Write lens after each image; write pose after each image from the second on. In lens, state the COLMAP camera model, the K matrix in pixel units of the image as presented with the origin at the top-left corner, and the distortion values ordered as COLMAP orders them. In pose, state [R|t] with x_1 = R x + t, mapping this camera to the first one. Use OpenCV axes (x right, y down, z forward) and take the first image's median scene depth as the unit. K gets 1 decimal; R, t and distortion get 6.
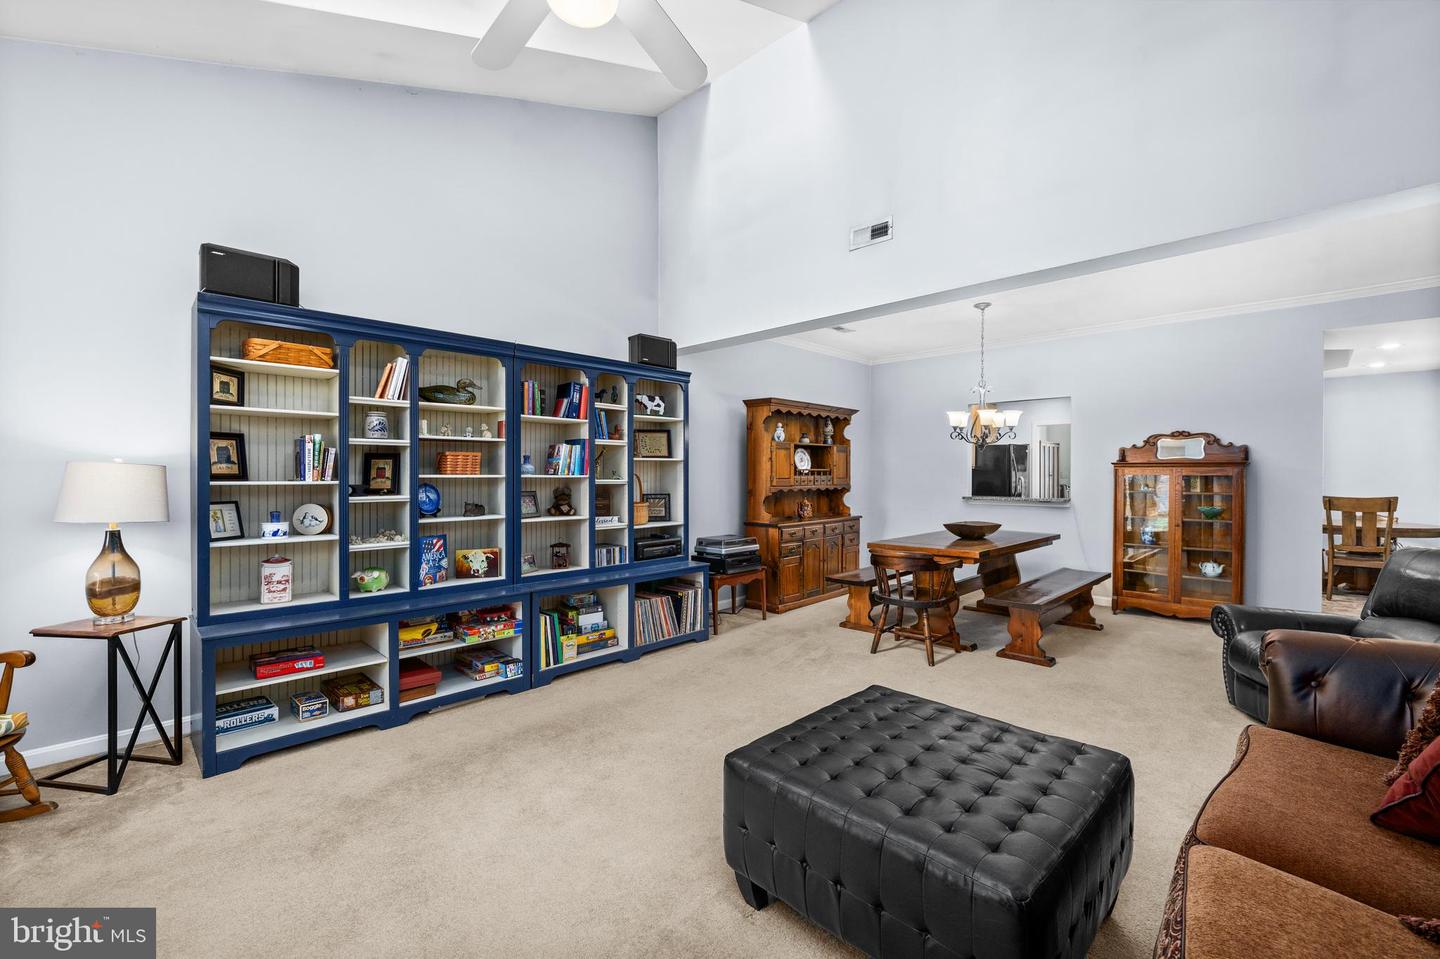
lens RADIAL K [[607.3, 0, 720.0], [0, 607.3, 479.5], [0, 0, 1]] dist [0.000623, -0.000324]
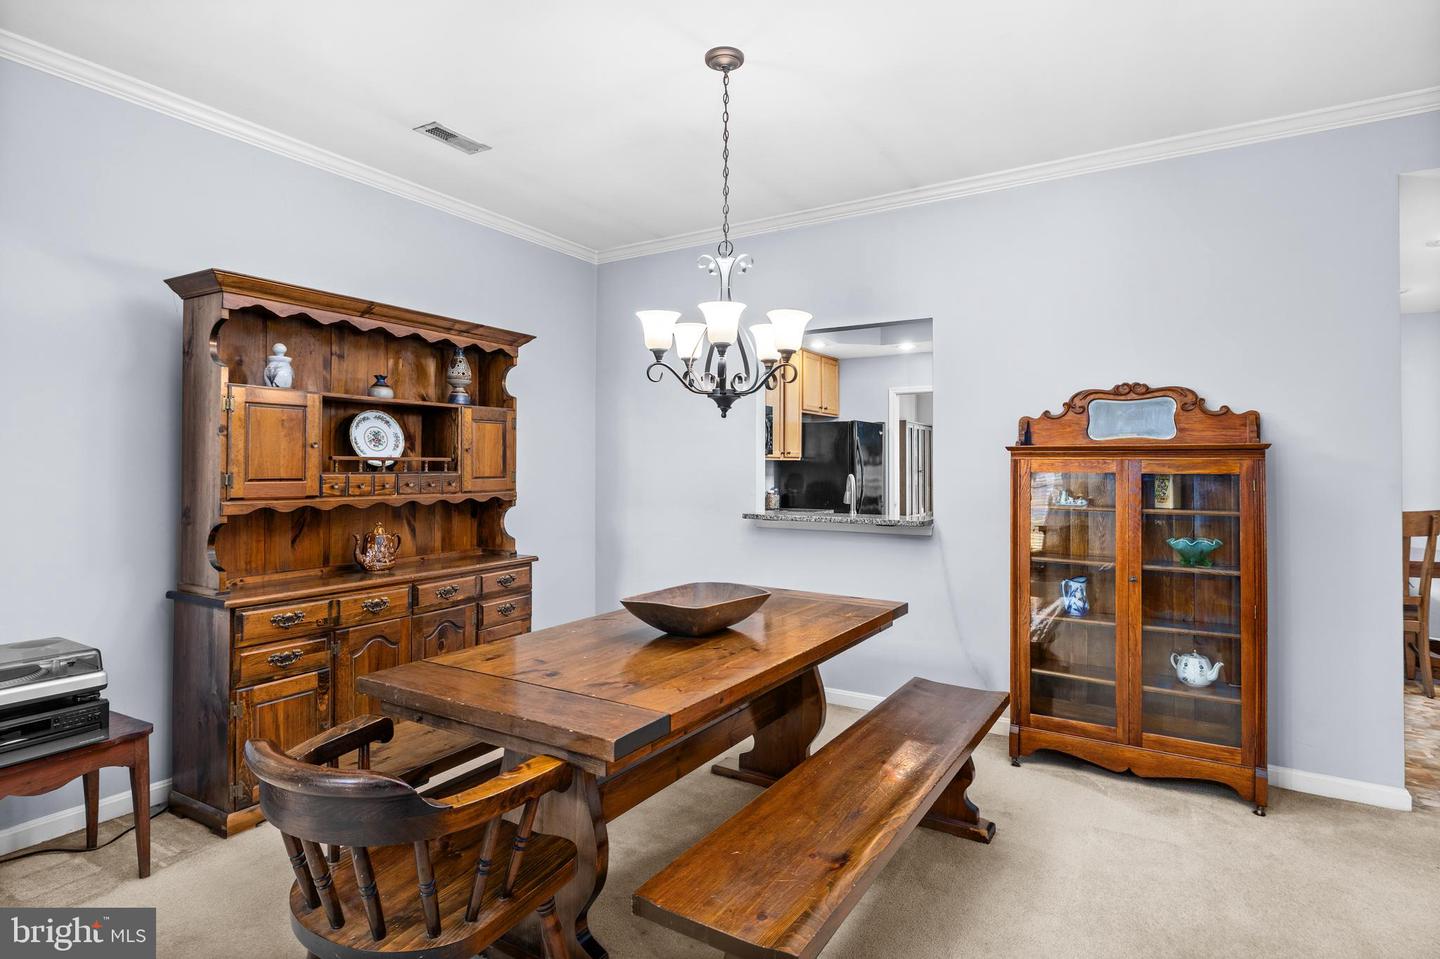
lens RADIAL K [[741.7, 0, 720.6], [0, 741.7, 456.9], [0, 0, 1]] dist [-0.002886, -0.000268]
pose [[0.976345, 0.005854, 0.216141, 0.290142], [-0.000861, 0.999731, -0.023190, -0.005900], [-0.216219, 0.022455, 0.976087, 0.465529]]
